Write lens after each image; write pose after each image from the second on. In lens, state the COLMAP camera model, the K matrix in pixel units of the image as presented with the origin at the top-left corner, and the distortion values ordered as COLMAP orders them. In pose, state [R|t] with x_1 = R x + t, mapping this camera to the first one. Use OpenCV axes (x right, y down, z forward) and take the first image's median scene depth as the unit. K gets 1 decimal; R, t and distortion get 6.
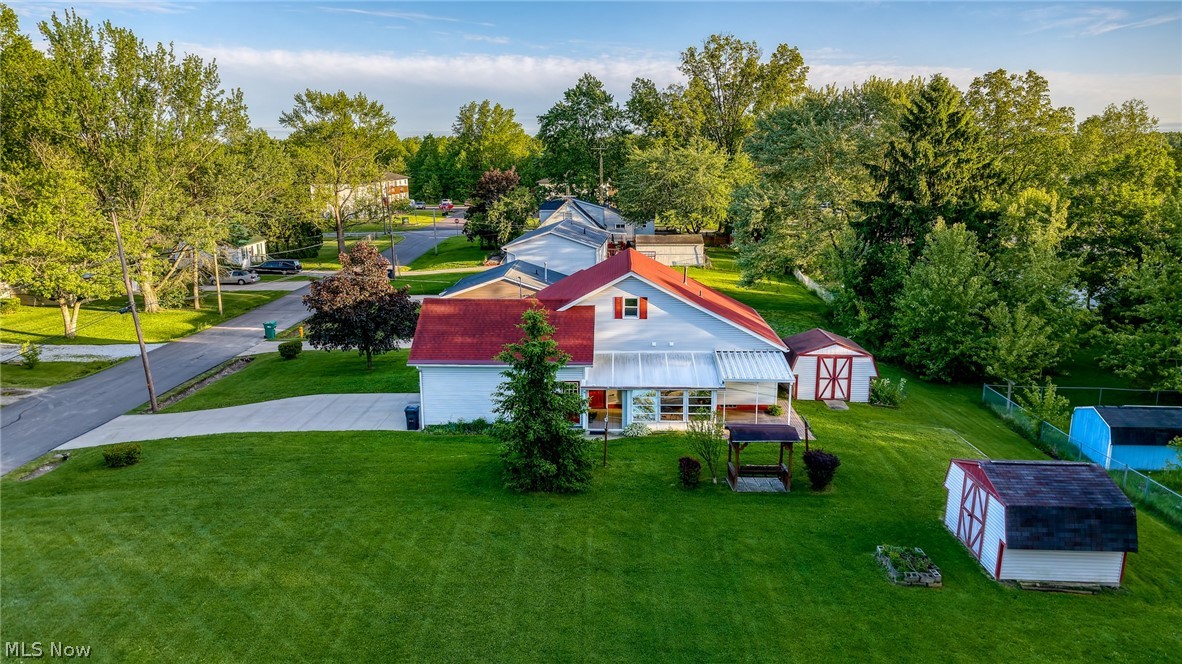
lens RADIAL K [[833.3, 0, 589.0], [0, 833.3, 333.9], [0, 0, 1]] dist [-0.002584, 0.001695]
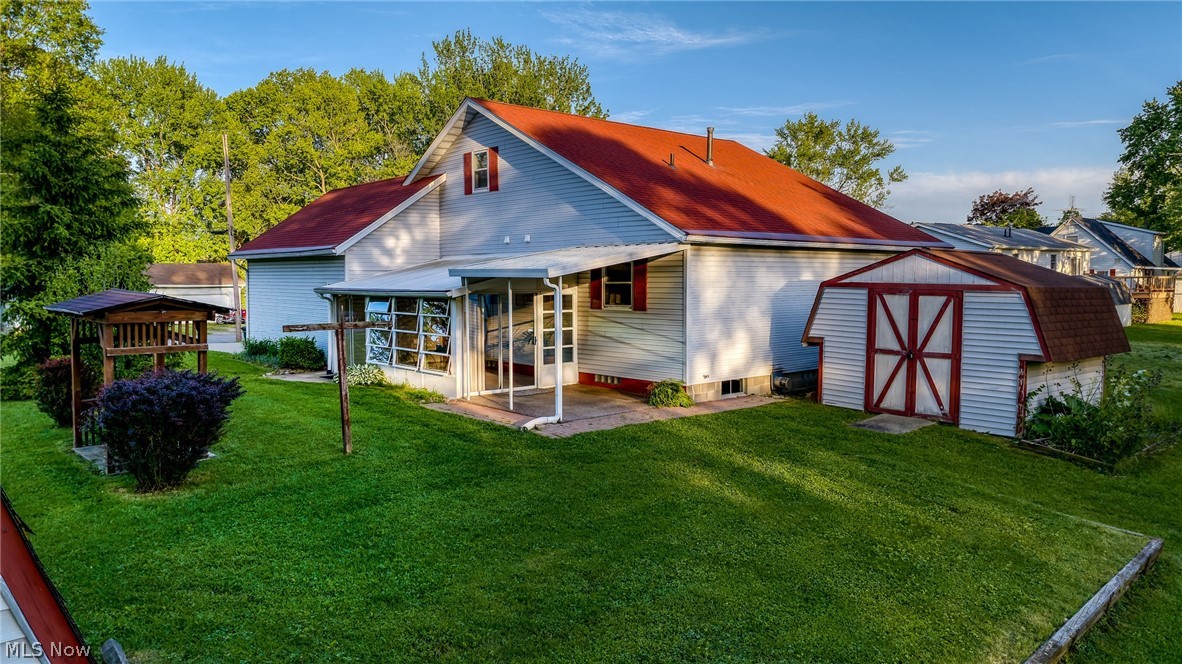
lens RADIAL K [[833.3, 0, 589.9], [0, 833.3, 333.7], [0, 0, 1]] dist [-0.002584, 0.001695]
pose [[0.680826, 0.050287, -0.730717, 0.460340], [-0.158956, 0.984008, -0.080385, 0.095774], [0.714989, 0.170880, 0.677932, 0.664261]]
